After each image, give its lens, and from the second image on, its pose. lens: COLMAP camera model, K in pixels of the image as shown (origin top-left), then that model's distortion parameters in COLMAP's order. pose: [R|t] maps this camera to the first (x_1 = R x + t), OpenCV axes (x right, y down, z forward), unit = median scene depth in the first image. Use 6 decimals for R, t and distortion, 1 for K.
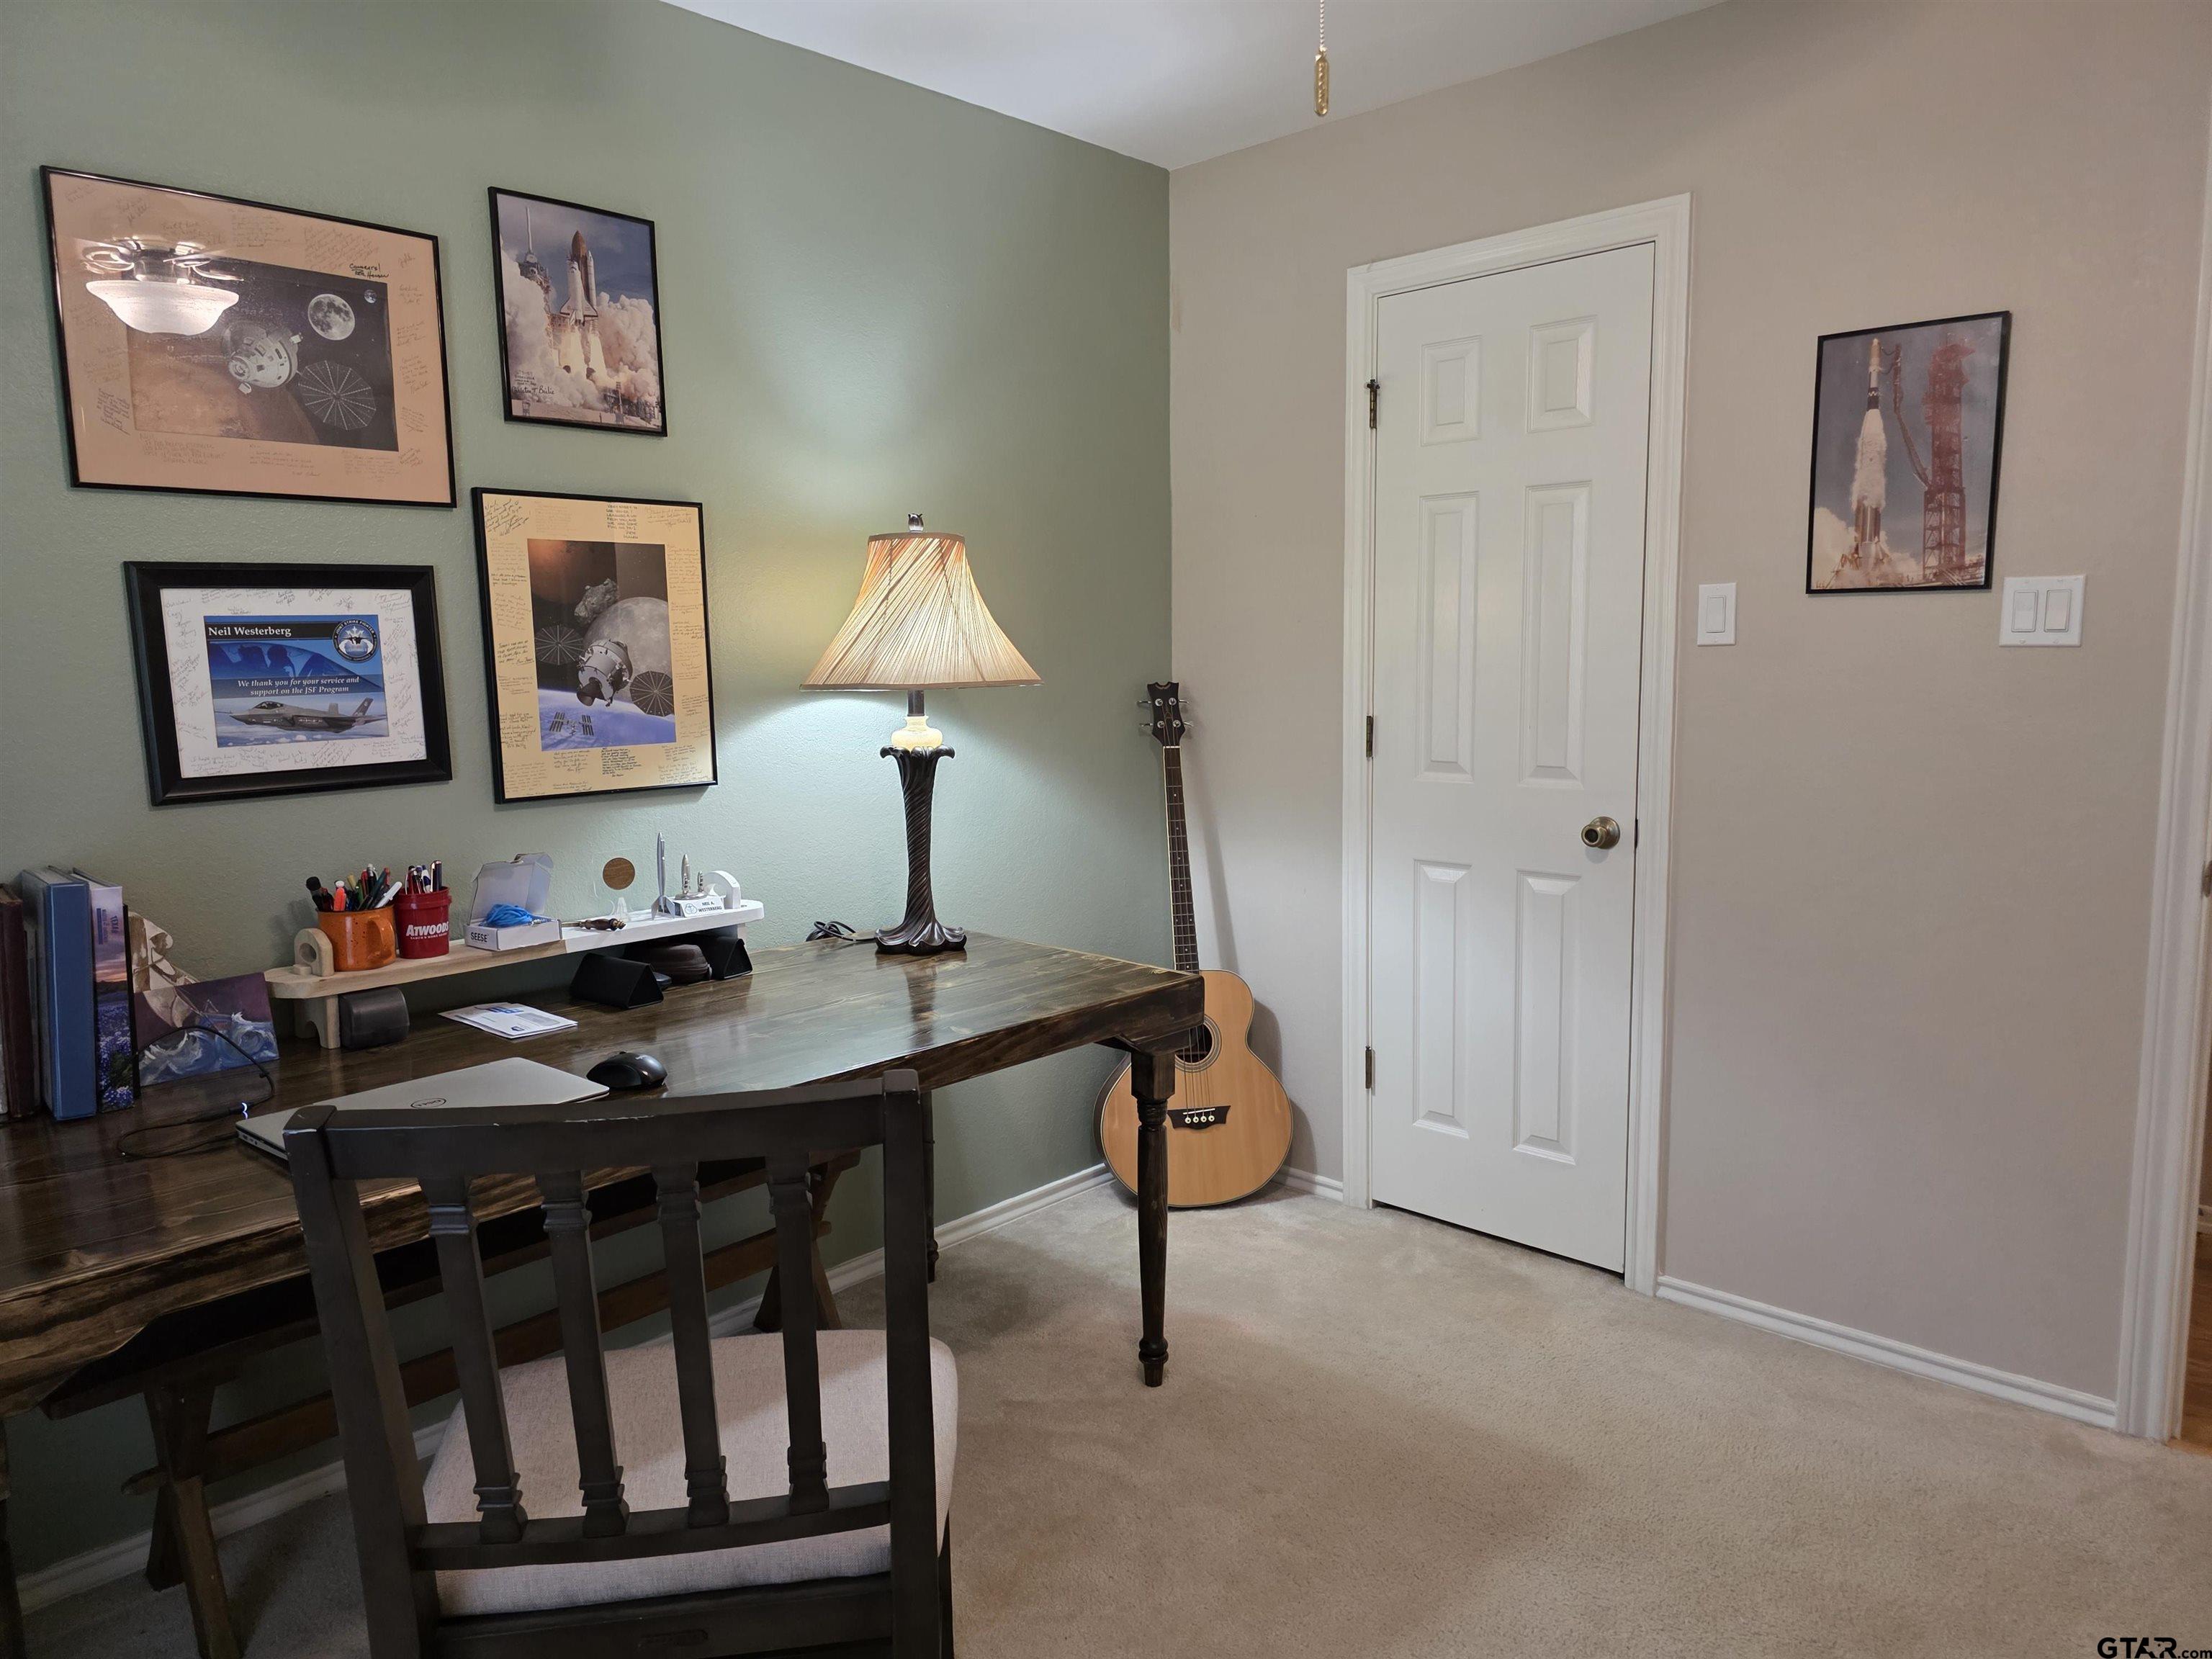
lens RADIAL K [[1491.9, 0, 1123.0], [0, 1491.9, 832.7], [0, 0, 1]] dist [0.054421, -0.050128]
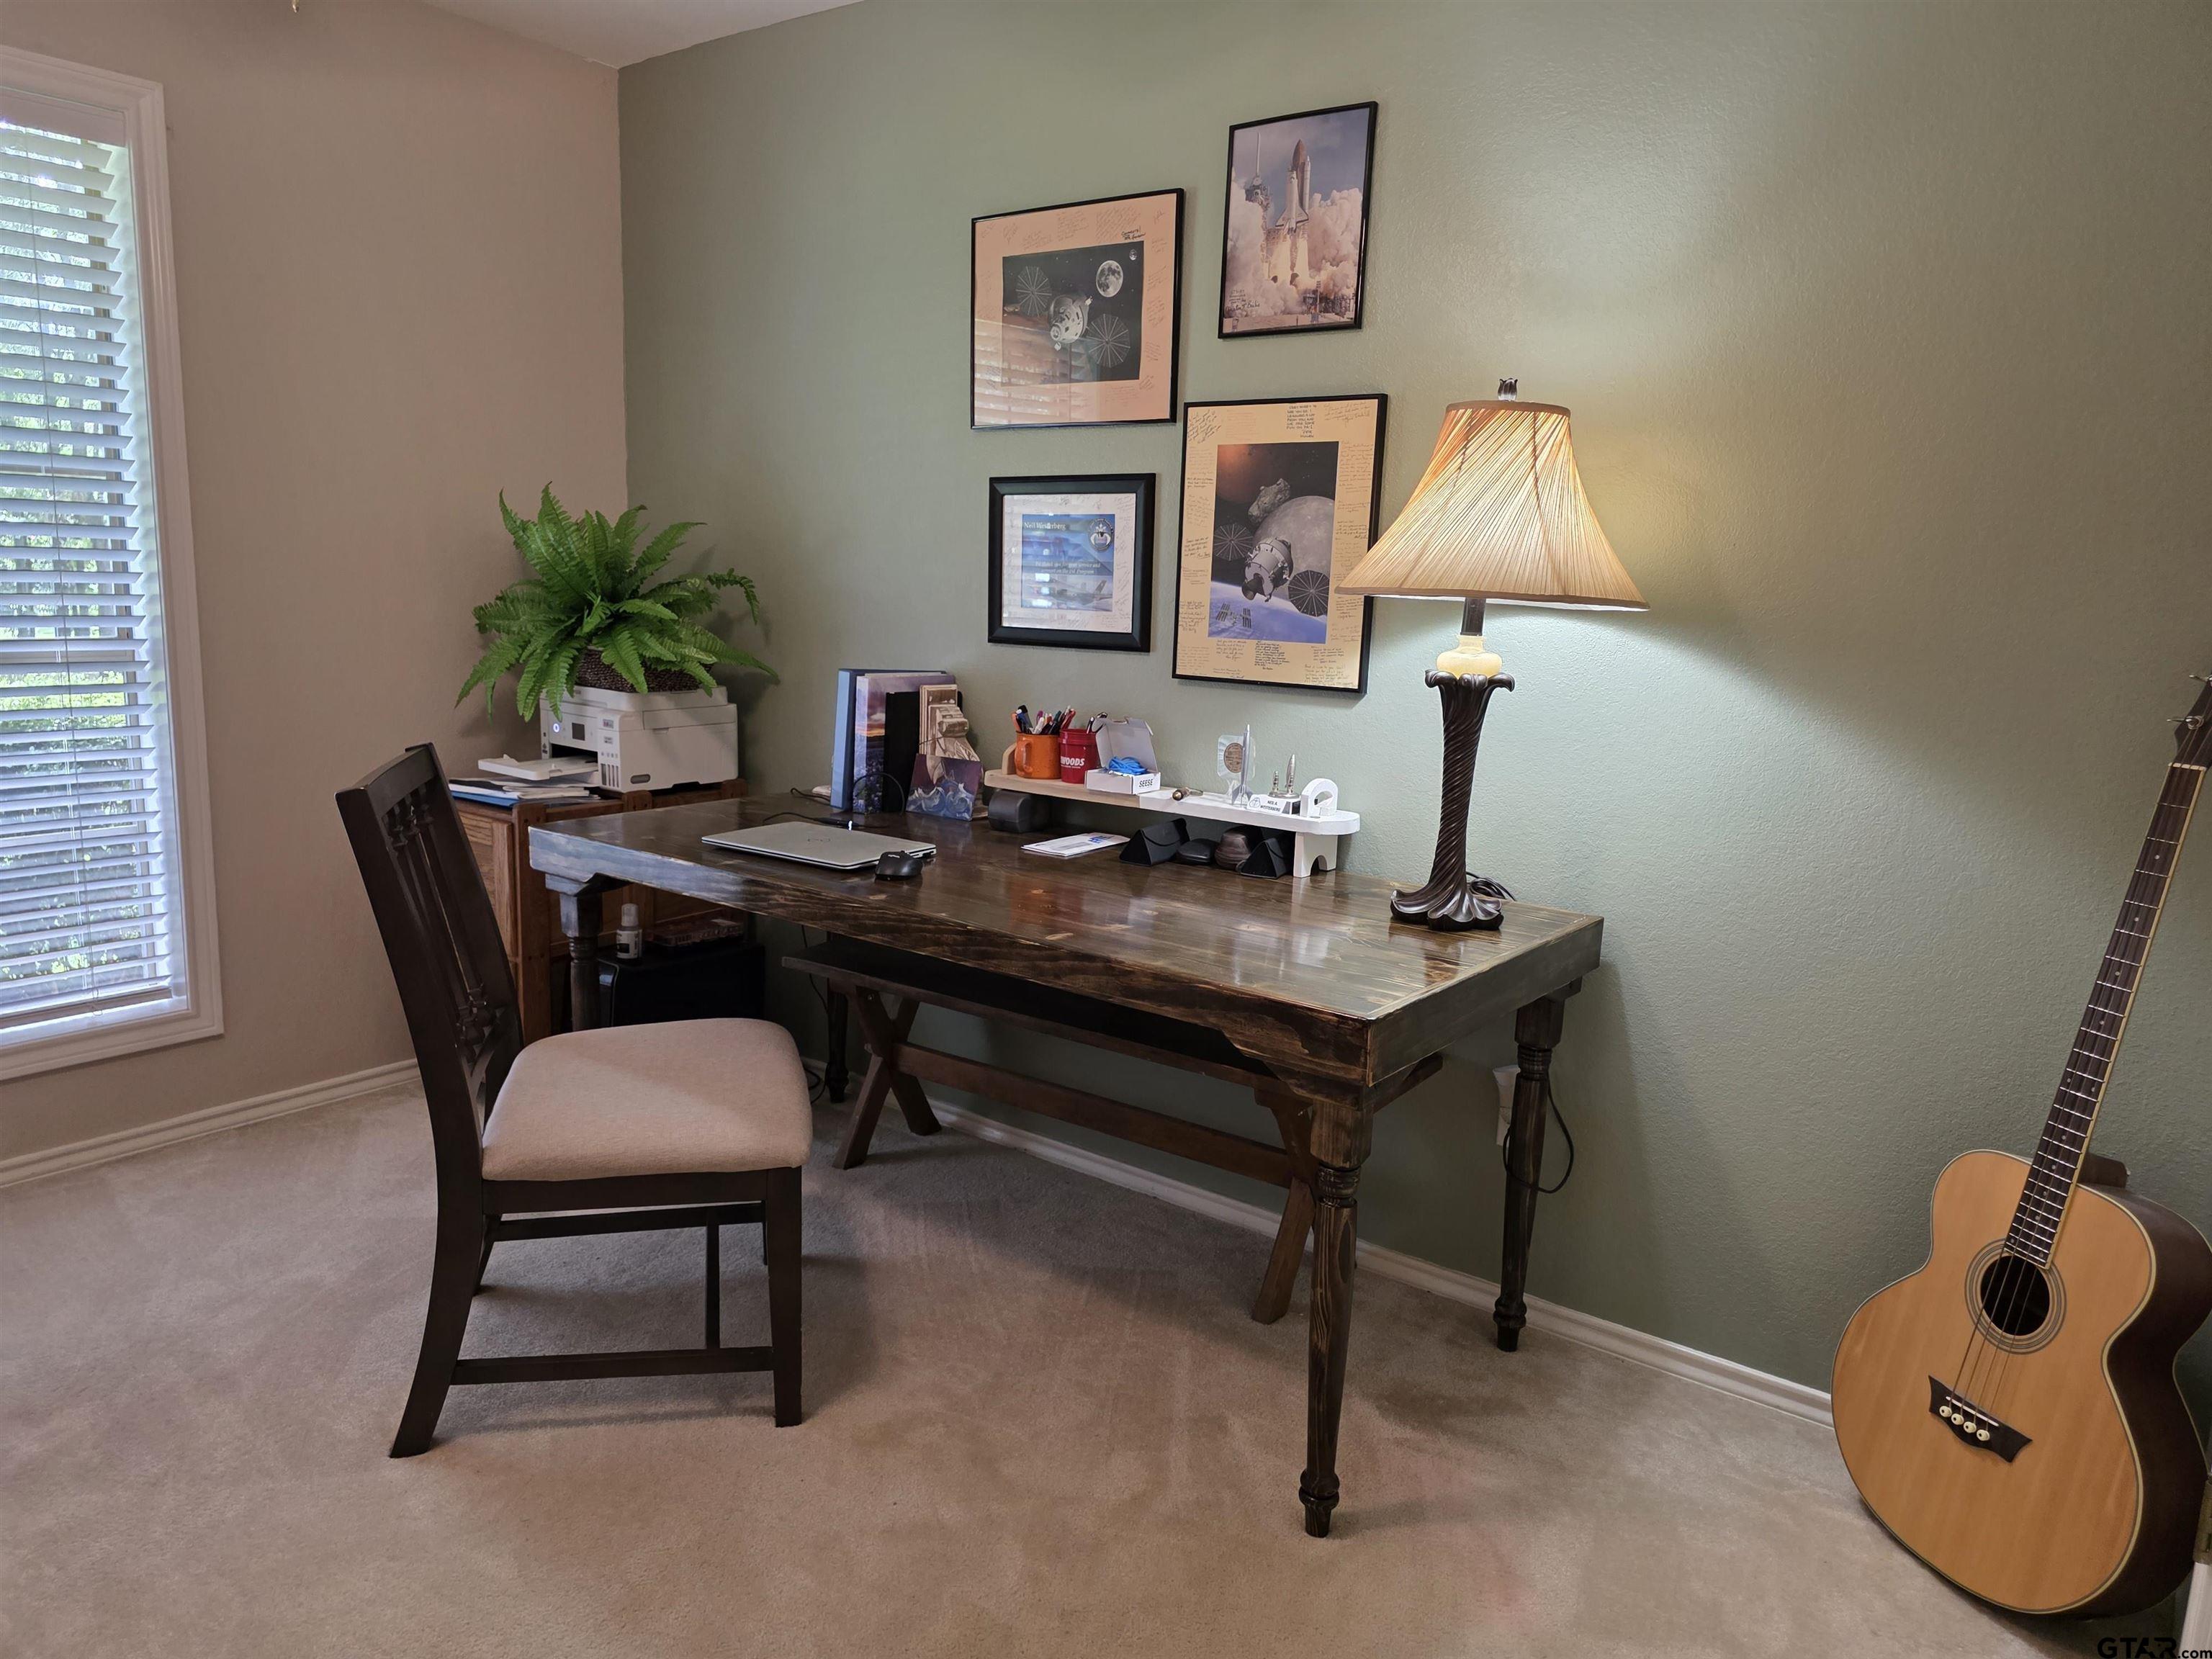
lens RADIAL K [[1491.9, 0, 1117.2], [0, 1491.9, 841.1], [0, 0, 1]] dist [0.054421, -0.050128]
pose [[0.106542, 0.189678, -0.976049, 0.717518], [-0.169394, 0.970748, 0.170157, -0.083388], [0.979773, 0.147208, 0.135556, 0.793671]]
